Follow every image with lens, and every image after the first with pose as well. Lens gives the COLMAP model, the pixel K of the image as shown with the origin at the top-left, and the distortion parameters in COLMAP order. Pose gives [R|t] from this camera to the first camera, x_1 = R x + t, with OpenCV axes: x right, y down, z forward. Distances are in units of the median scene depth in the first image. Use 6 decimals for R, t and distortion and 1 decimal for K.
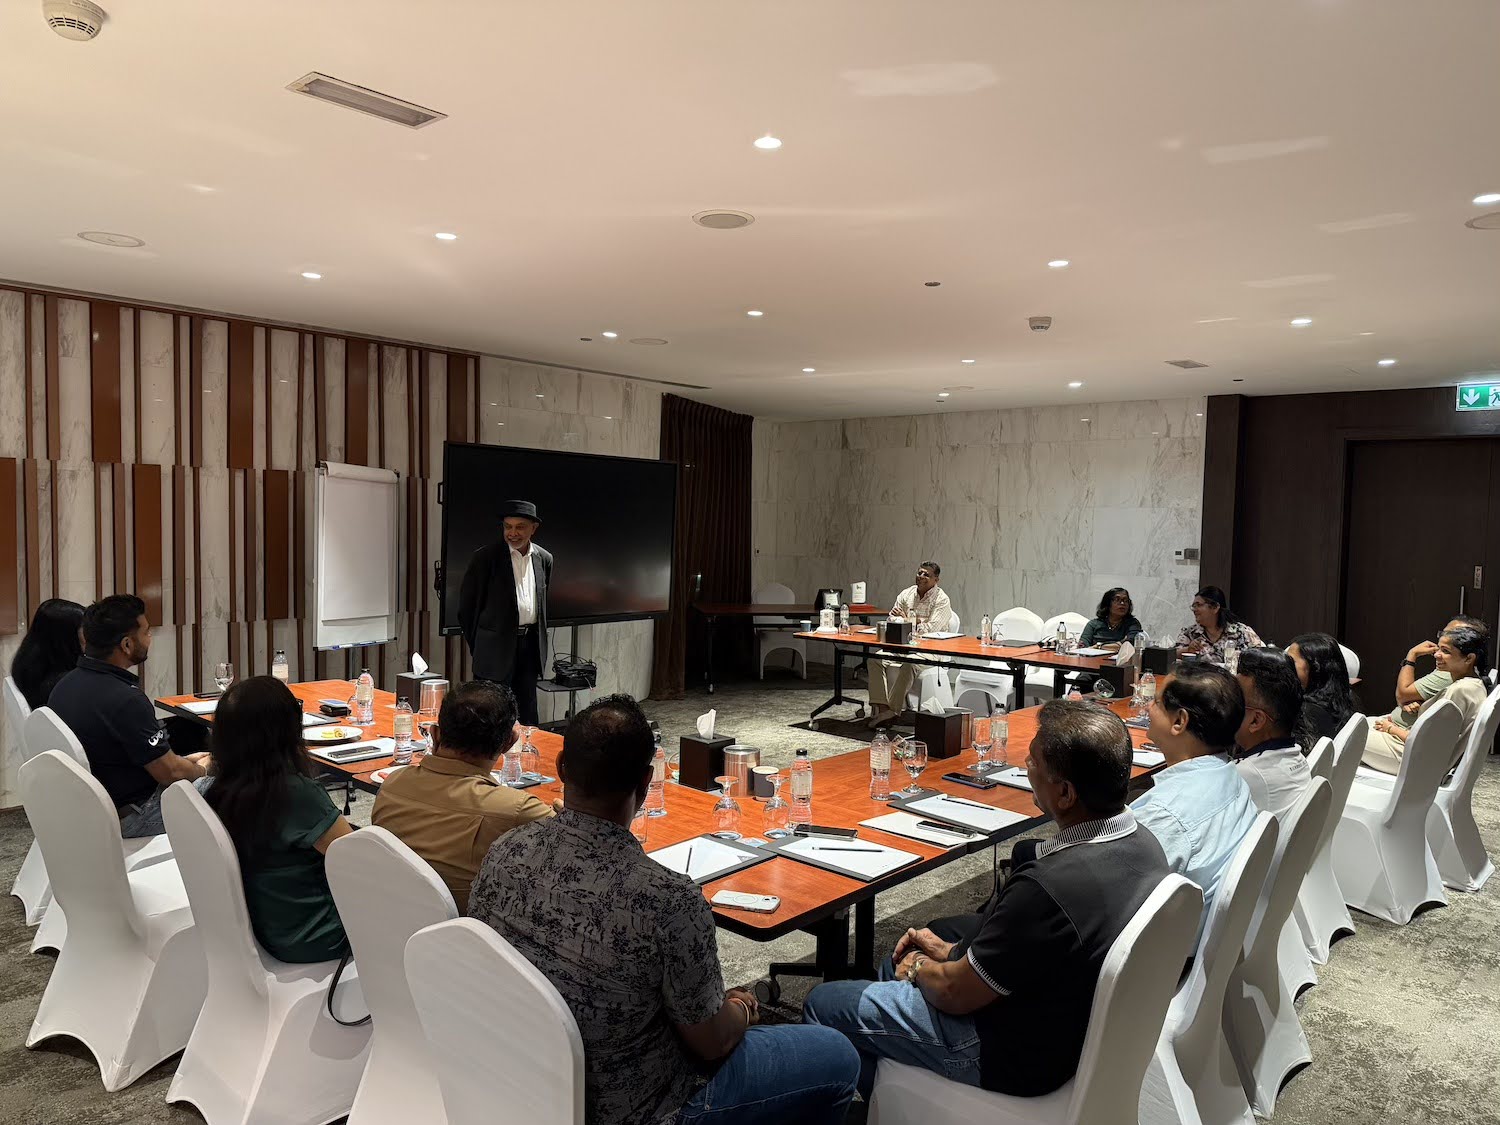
lens RADIAL K [[1022.2, 0, 791.1], [0, 1022.2, 555.0], [0, 0, 1]] dist [0.056162, 0.001129]
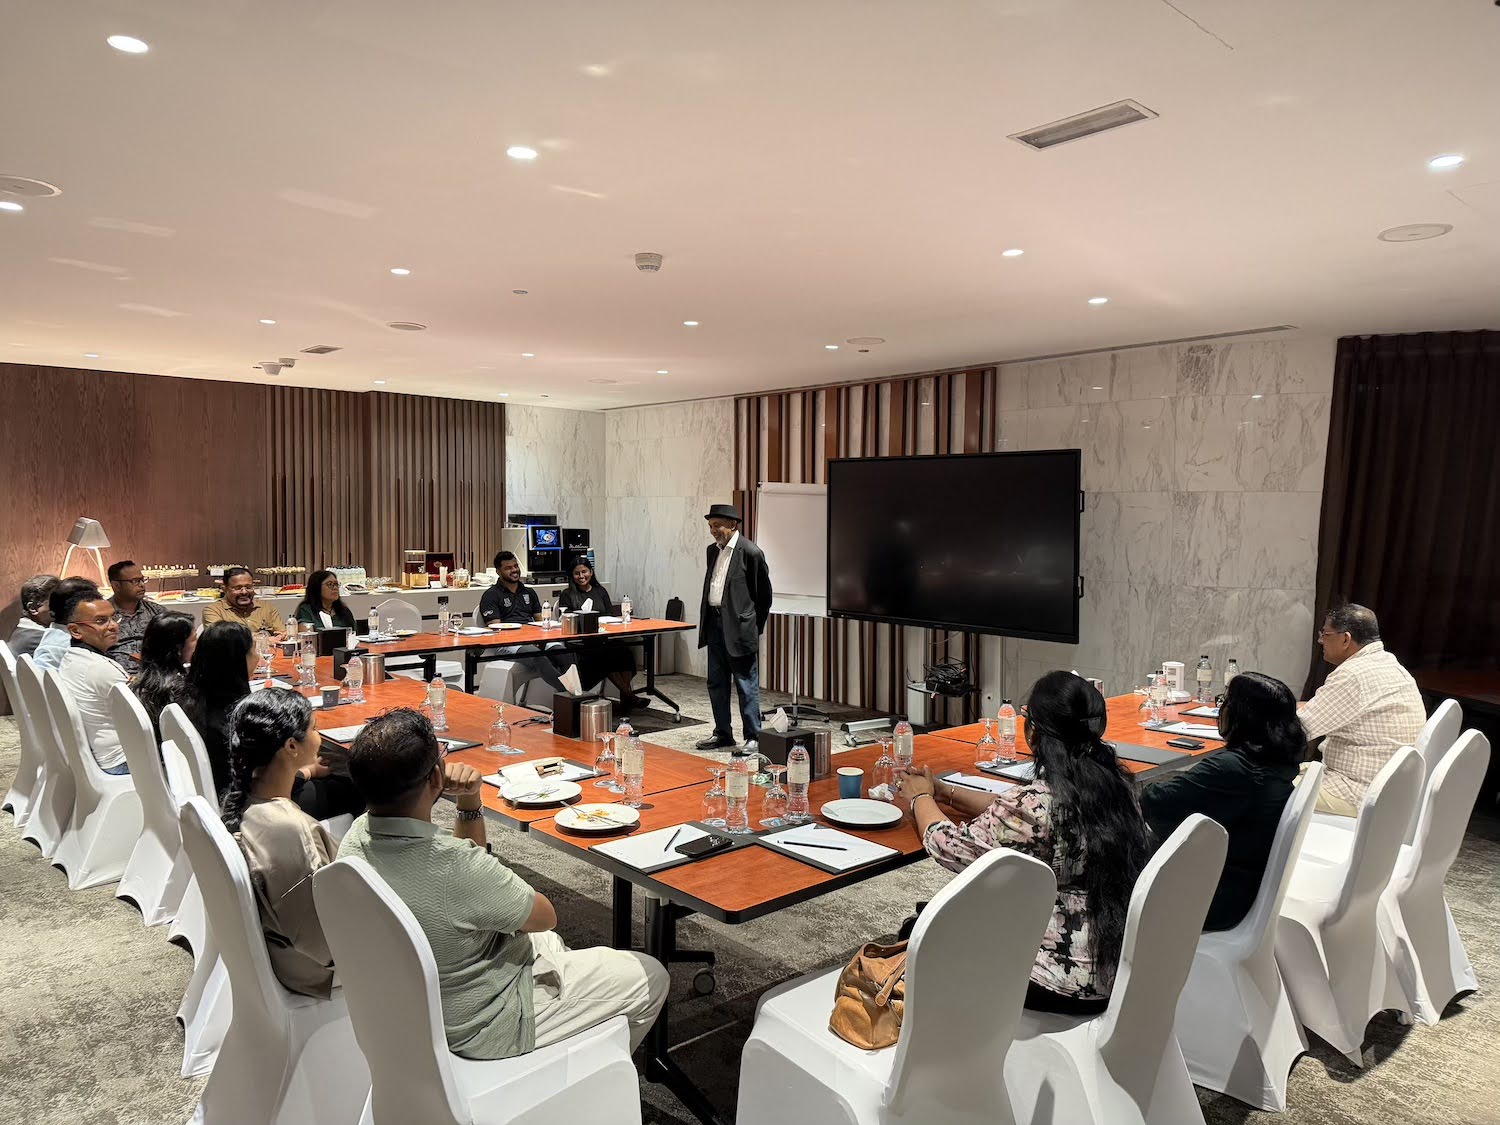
lens RADIAL K [[1071.3, 0, 750.0], [0, 1071.3, 562.5], [0, 0, 1]] dist [0.089703, -0.003878]
pose [[-0.134829, 0.023367, -0.990593, 0.846072], [-0.051276, 0.998218, 0.030526, -0.018085], [0.989541, 0.054910, -0.133390, 0.956294]]
